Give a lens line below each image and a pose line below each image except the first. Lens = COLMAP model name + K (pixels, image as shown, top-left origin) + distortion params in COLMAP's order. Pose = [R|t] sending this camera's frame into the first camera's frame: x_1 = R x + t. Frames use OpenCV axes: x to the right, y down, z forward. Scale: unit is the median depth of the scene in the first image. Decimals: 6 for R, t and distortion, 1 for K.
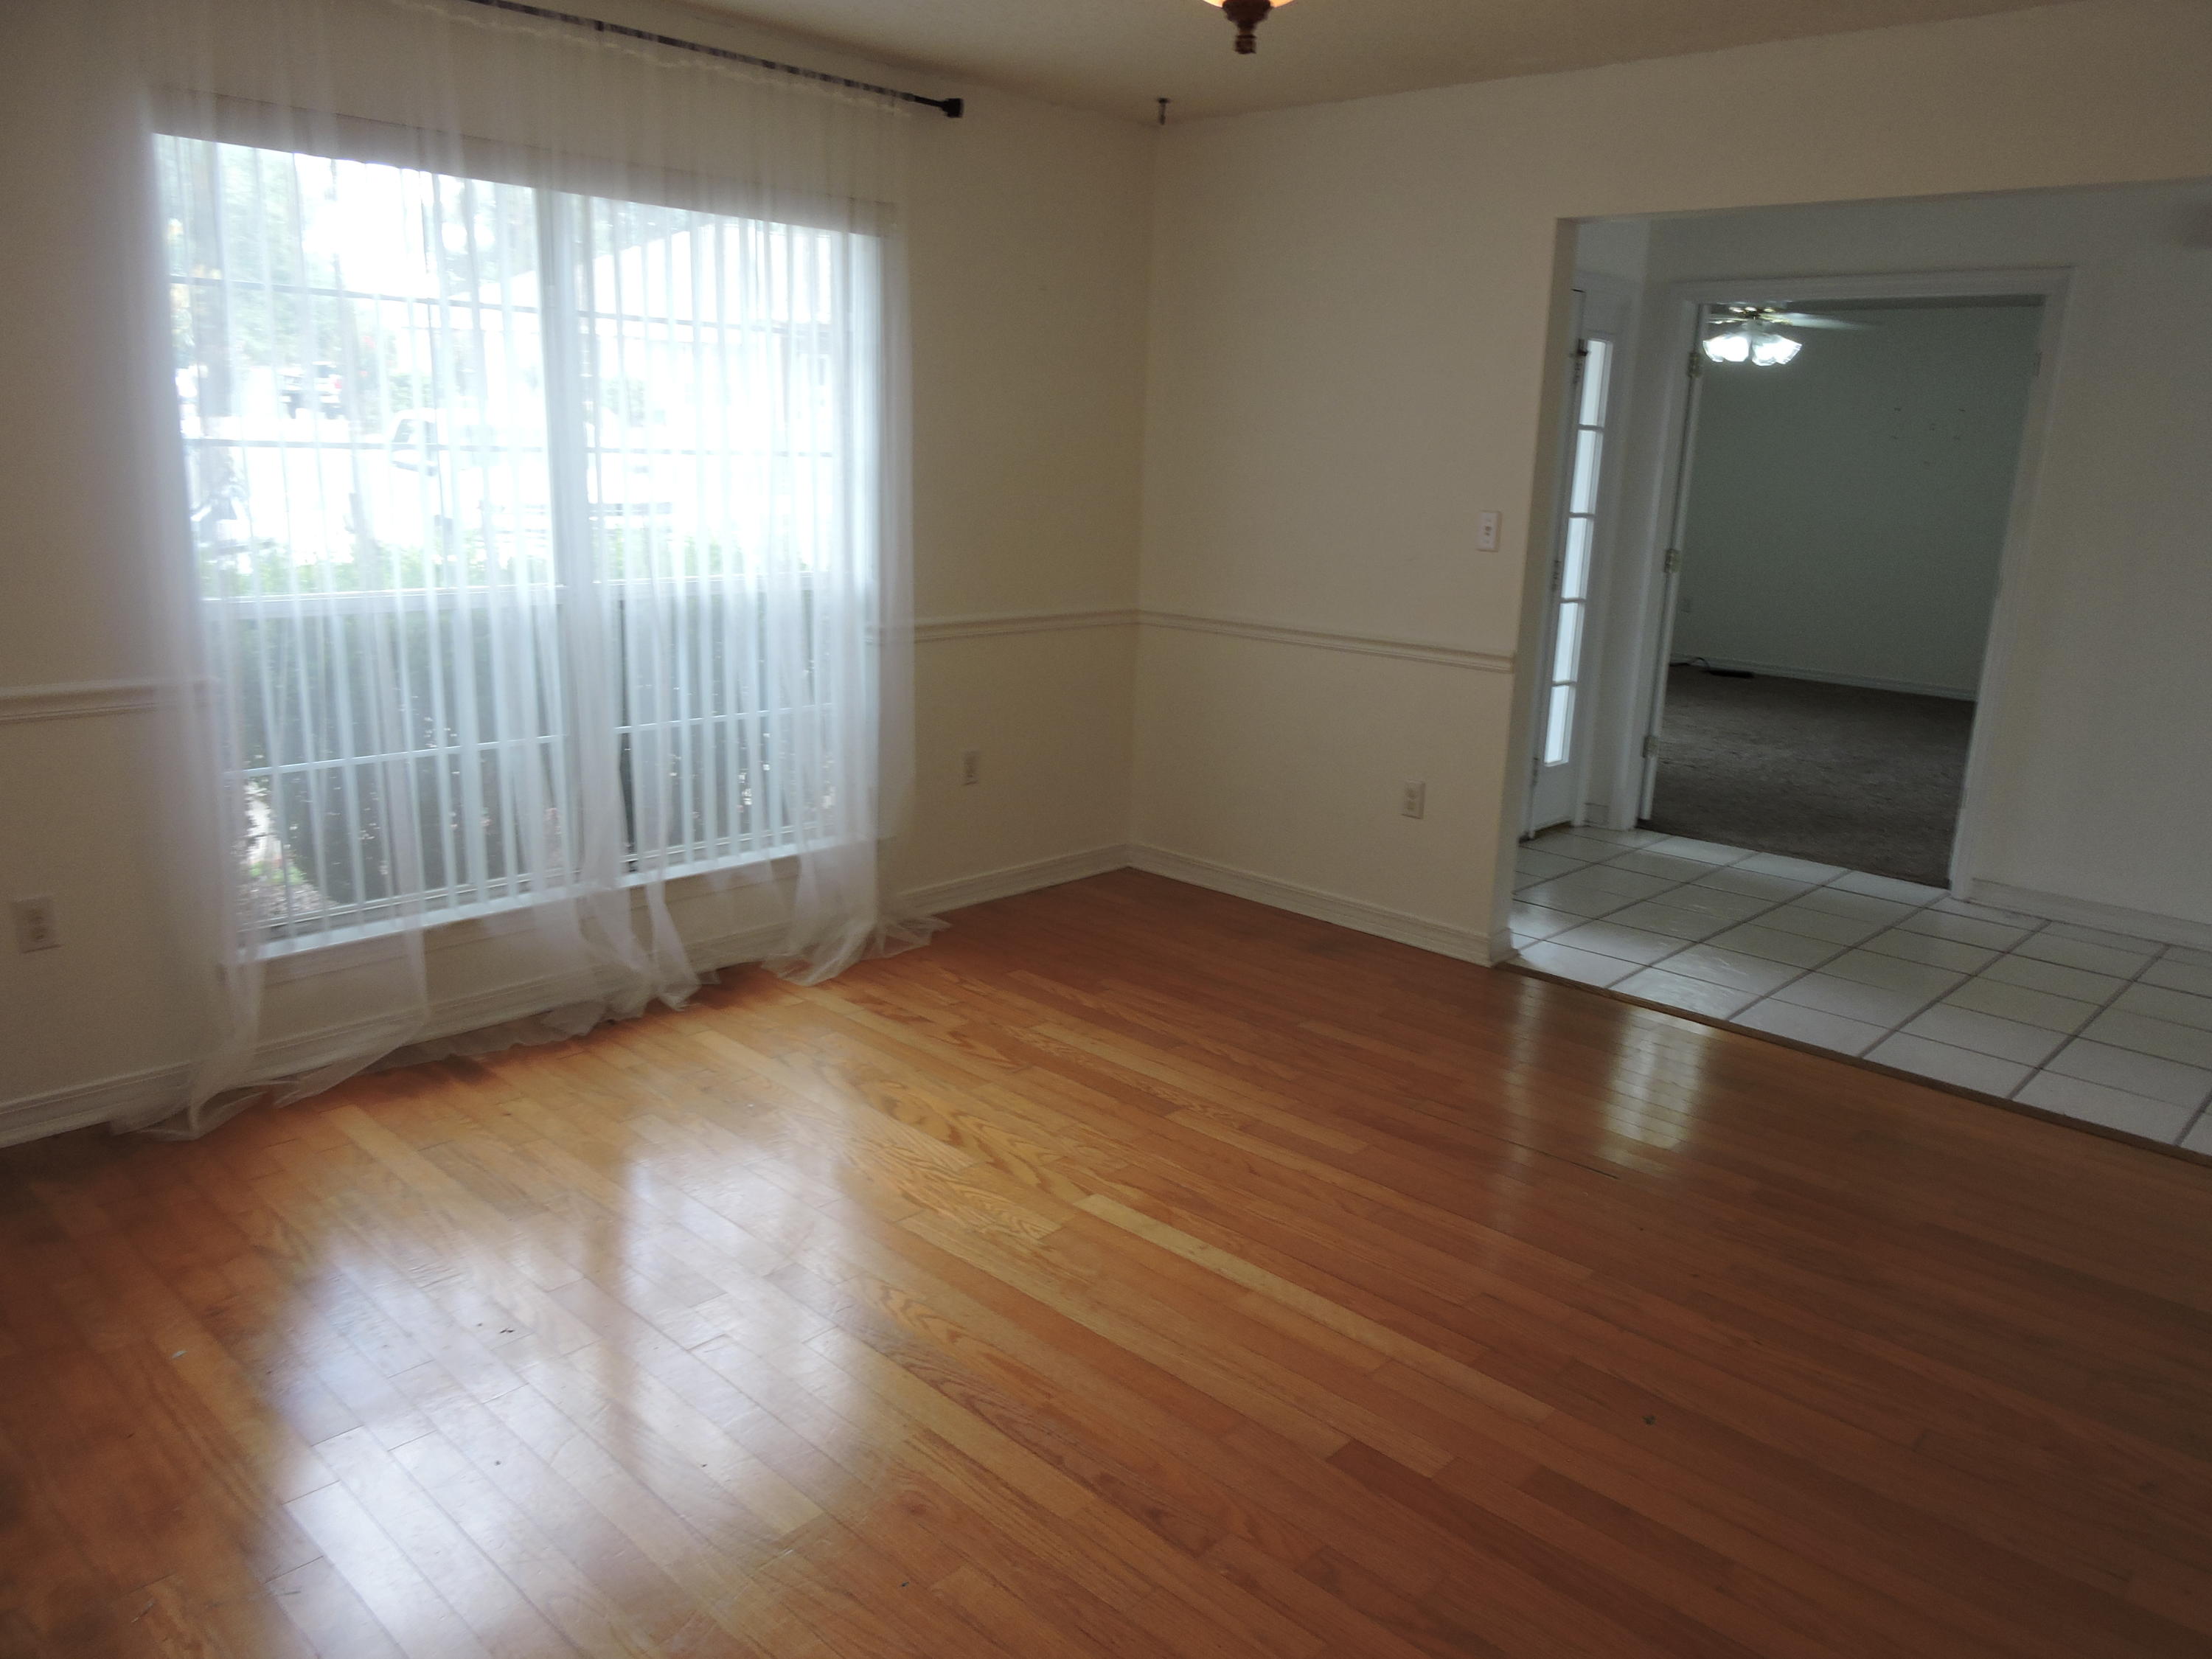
lens RADIAL K [[1579.7, 0, 1100.0], [0, 1579.7, 832.4], [0, 0, 1]] dist [0.025680, -0.029713]
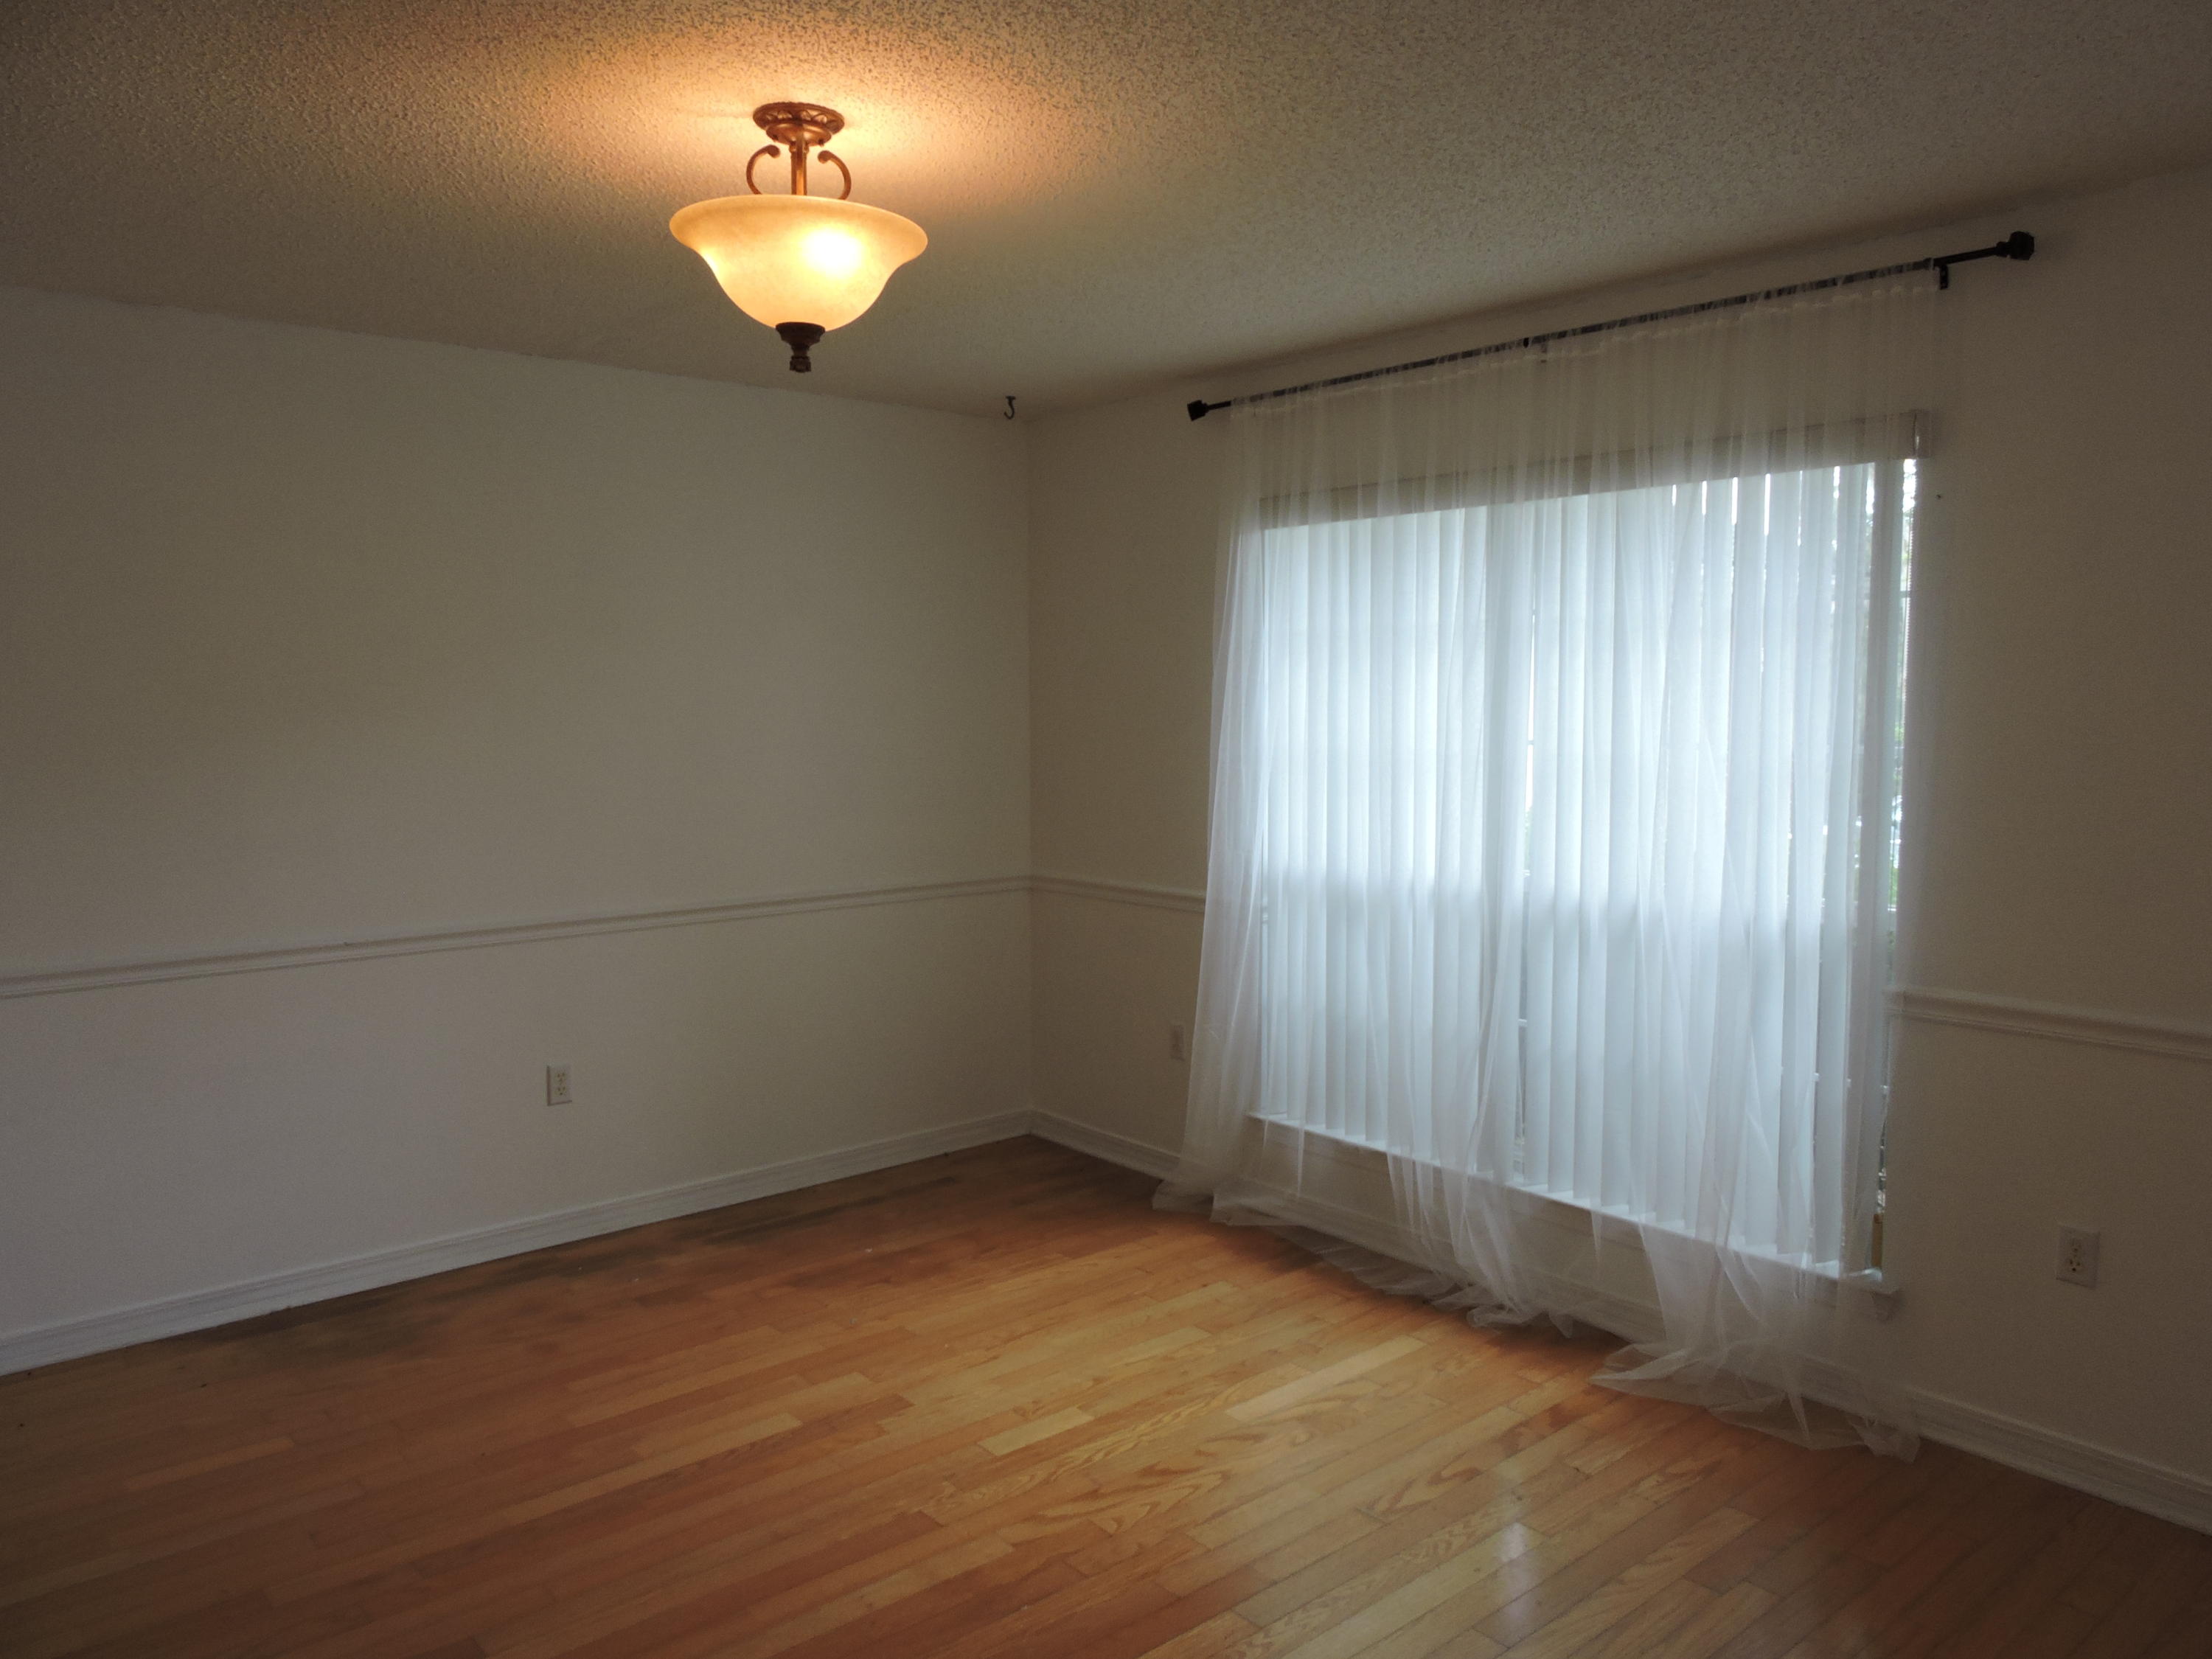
lens RADIAL K [[1579.7, 0, 1100.0], [0, 1579.7, 832.4], [0, 0, 1]] dist [0.025680, -0.029713]
pose [[-0.099062, 0.059525, -0.993299, 0.689069], [-0.237182, 0.968027, 0.081665, -0.199498], [0.966401, 0.243682, -0.081776, 0.817184]]
